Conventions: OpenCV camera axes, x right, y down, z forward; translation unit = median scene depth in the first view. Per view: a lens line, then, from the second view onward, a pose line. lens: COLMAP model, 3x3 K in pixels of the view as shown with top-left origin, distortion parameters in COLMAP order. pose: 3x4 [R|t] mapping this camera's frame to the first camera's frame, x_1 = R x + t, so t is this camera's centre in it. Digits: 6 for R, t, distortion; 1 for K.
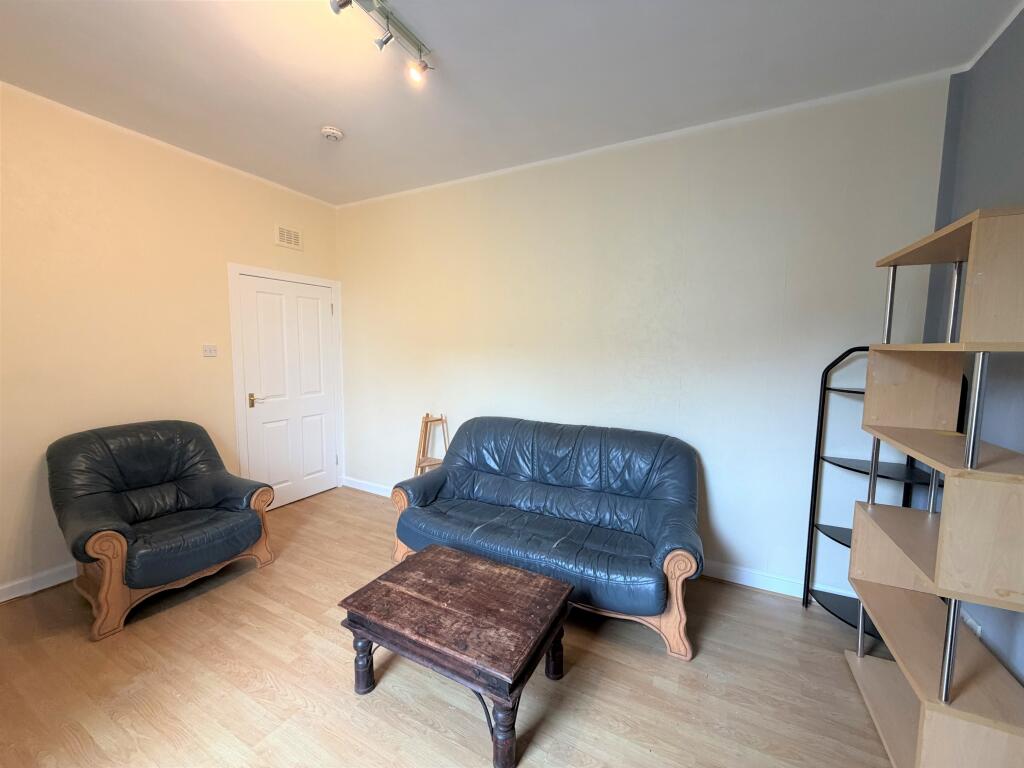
lens RADIAL K [[402.8, 0, 507.9], [0, 402.8, 383.3], [0, 0, 1]] dist [-0.001284, -0.000198]
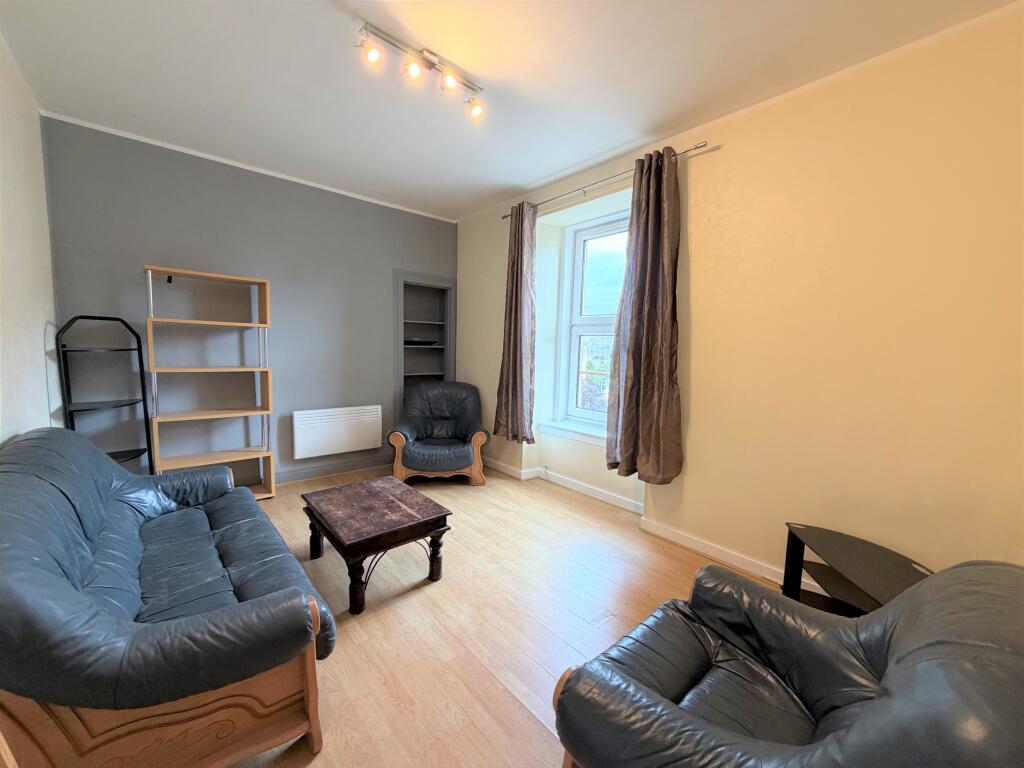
lens RADIAL K [[402.8, 0, 507.9], [0, 402.8, 383.3], [0, 0, 1]] dist [-0.001284, -0.000198]
pose [[-0.933218, -0.066207, 0.353159, -1.002657], [-0.001918, 0.983782, 0.179360, -0.135445], [-0.359306, 0.166704, -0.918209, 2.021457]]
